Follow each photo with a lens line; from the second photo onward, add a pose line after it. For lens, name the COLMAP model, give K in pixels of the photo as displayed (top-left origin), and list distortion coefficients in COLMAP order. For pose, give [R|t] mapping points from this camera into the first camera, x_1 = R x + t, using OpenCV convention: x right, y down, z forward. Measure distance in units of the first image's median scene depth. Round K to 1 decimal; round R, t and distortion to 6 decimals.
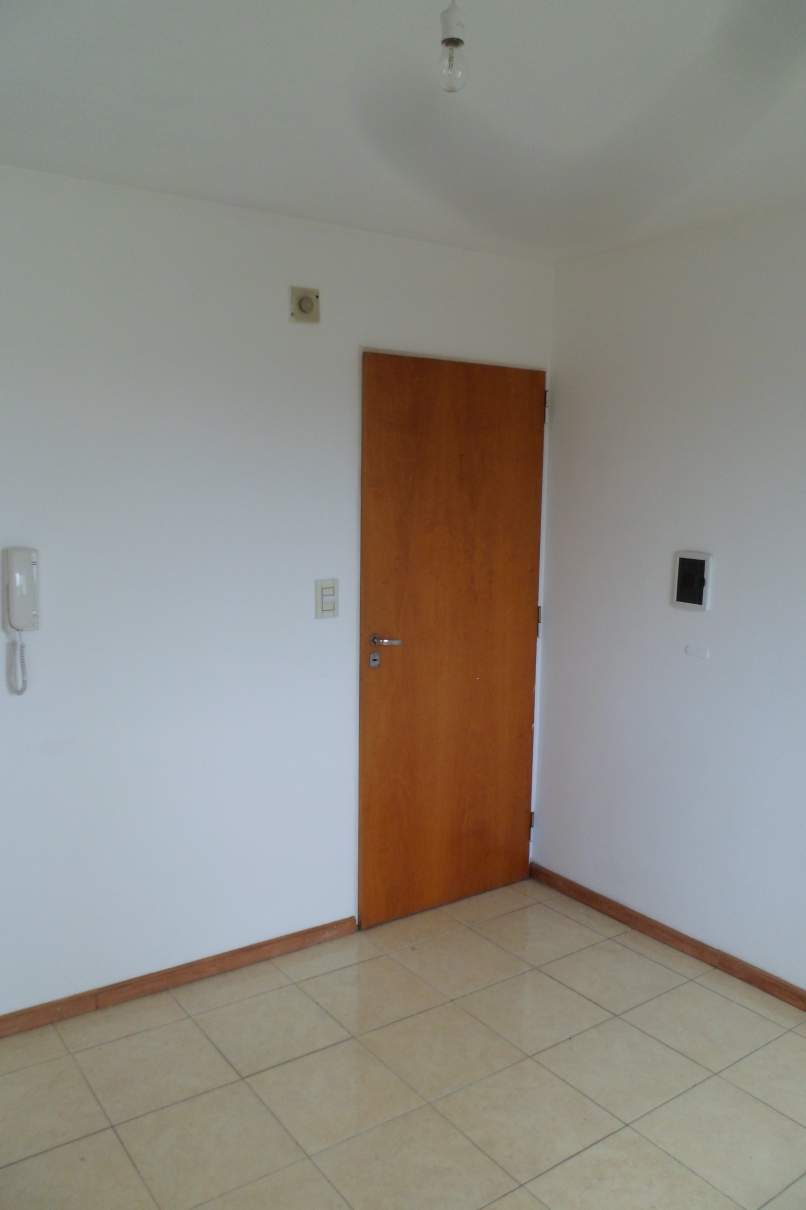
lens RADIAL K [[949.4, 0, 403.1], [0, 949.4, 628.9], [0, 0, 1]] dist [-0.052609, -0.004547]
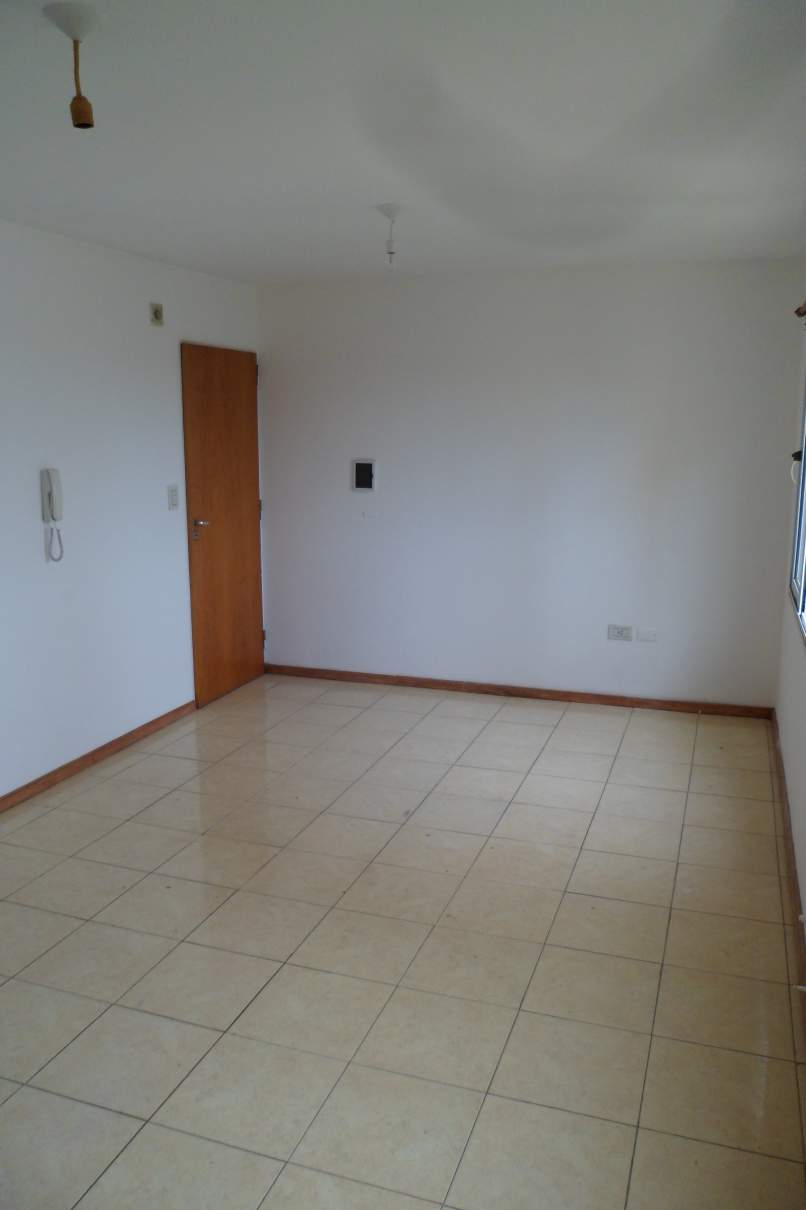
lens RADIAL K [[949.4, 0, 403.1], [0, 949.4, 628.9], [0, 0, 1]] dist [-0.052609, -0.004547]
pose [[0.815597, -0.135765, 0.562467, -0.688482], [0.097602, 0.990434, 0.097539, 0.069532], [-0.570329, -0.024655, 0.821046, -0.537804]]
